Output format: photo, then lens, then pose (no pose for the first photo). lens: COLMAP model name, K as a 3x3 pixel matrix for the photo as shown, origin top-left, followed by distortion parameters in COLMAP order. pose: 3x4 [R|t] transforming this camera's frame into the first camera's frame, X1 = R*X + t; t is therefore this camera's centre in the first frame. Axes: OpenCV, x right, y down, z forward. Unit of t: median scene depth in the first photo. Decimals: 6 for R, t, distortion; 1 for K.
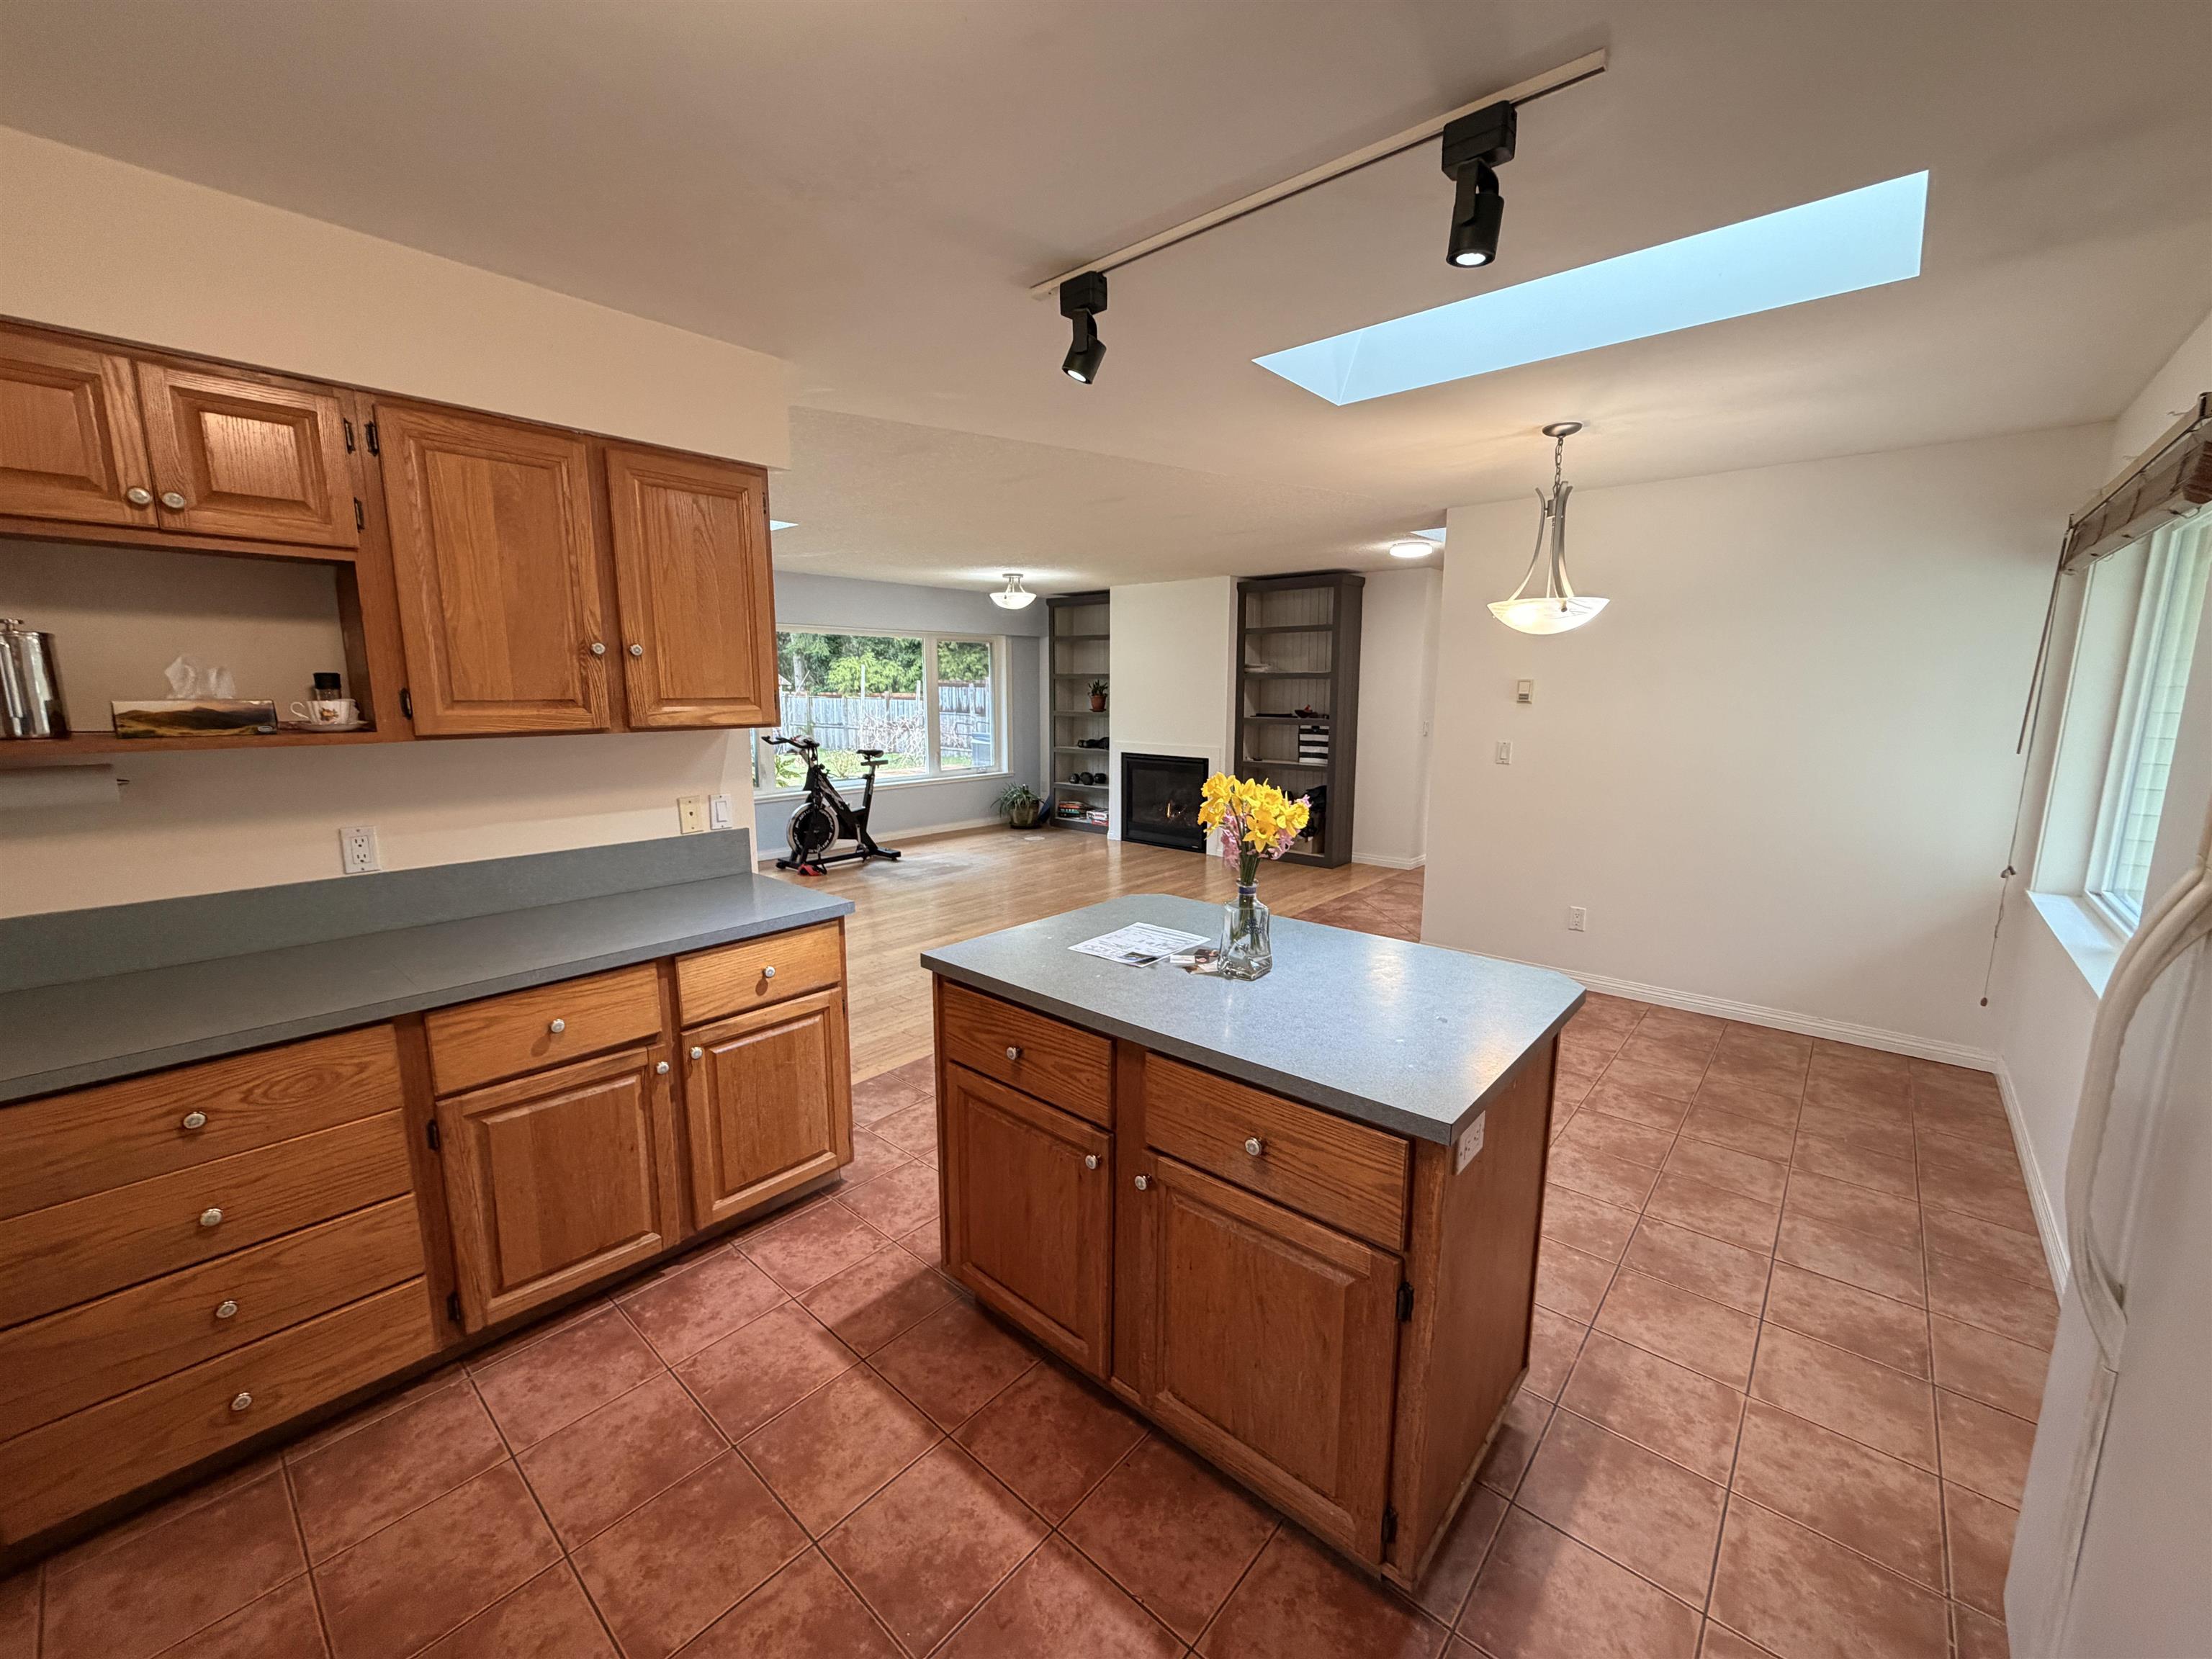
lens RADIAL K [[904.7, 0, 1107.9], [0, 904.7, 833.4], [0, 0, 1]] dist [0.007071, -0.000888]
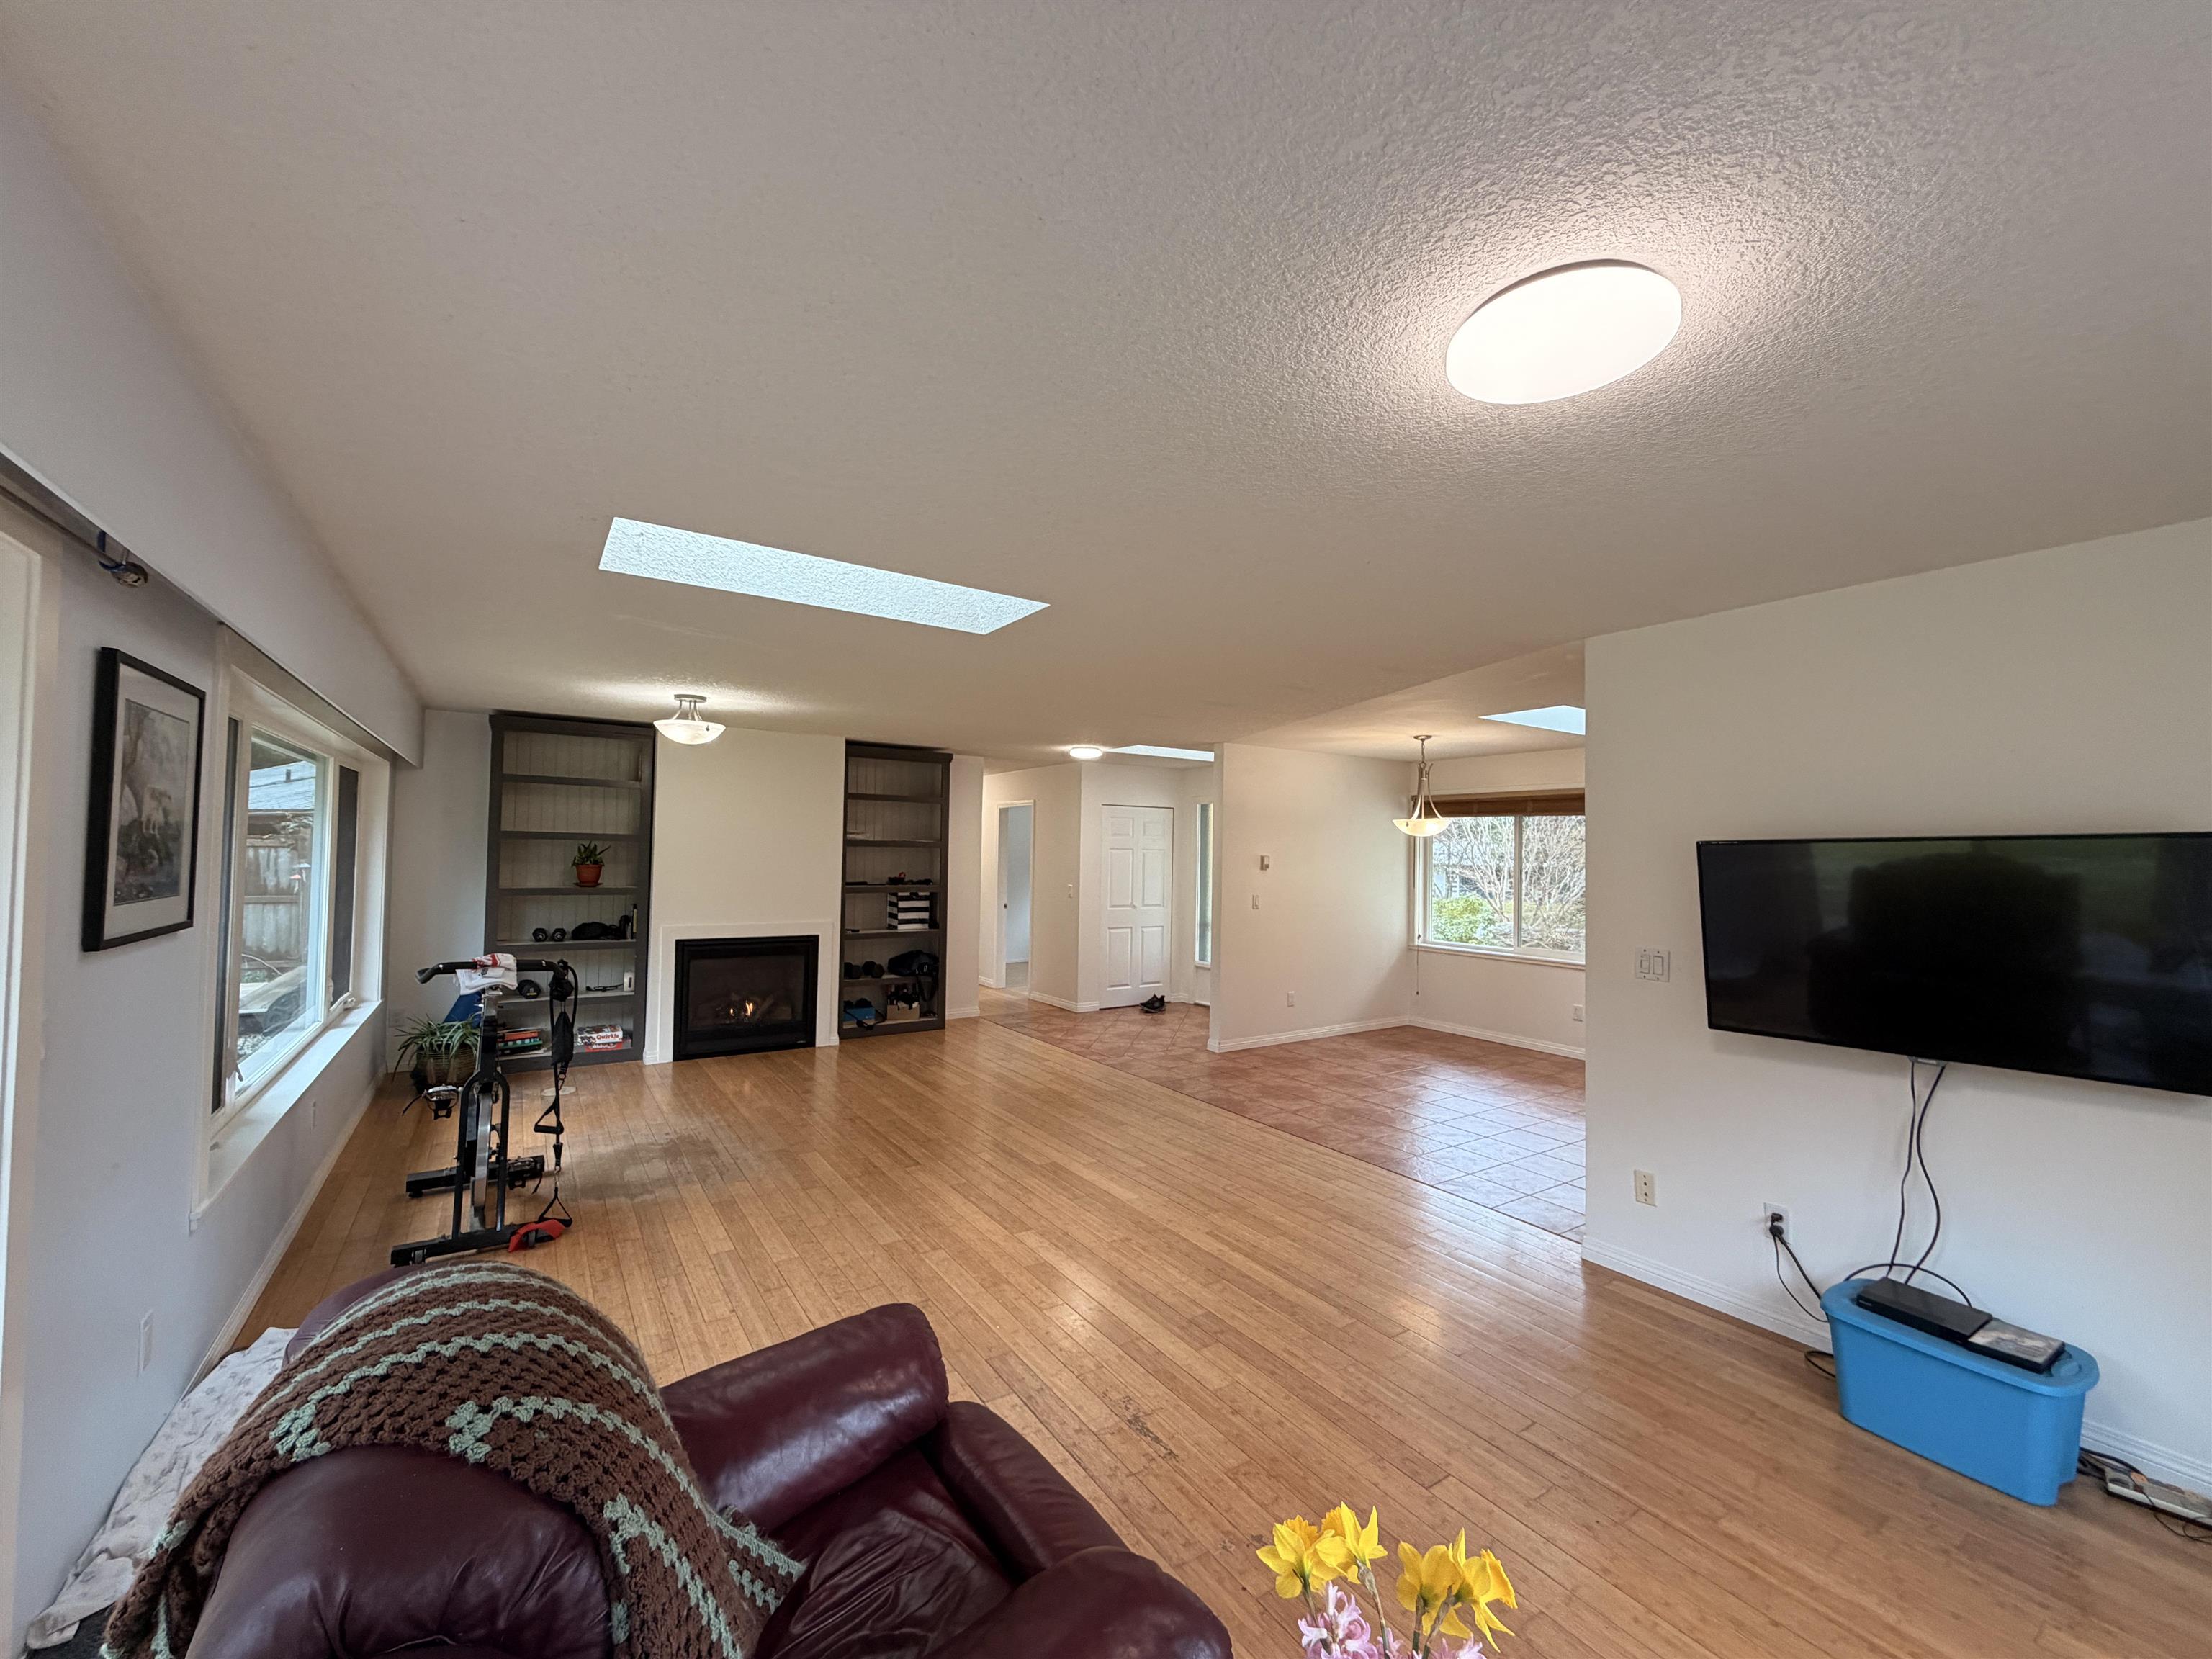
lens RADIAL K [[904.7, 0, 1112.4], [0, 904.7, 826.3], [0, 0, 1]] dist [0.007071, -0.000888]
pose [[0.268570, 0.029433, 0.962810, -0.676331], [0.143383, 0.987176, -0.070173, -0.086685], [-0.952529, 0.156897, 0.260906, 0.497962]]
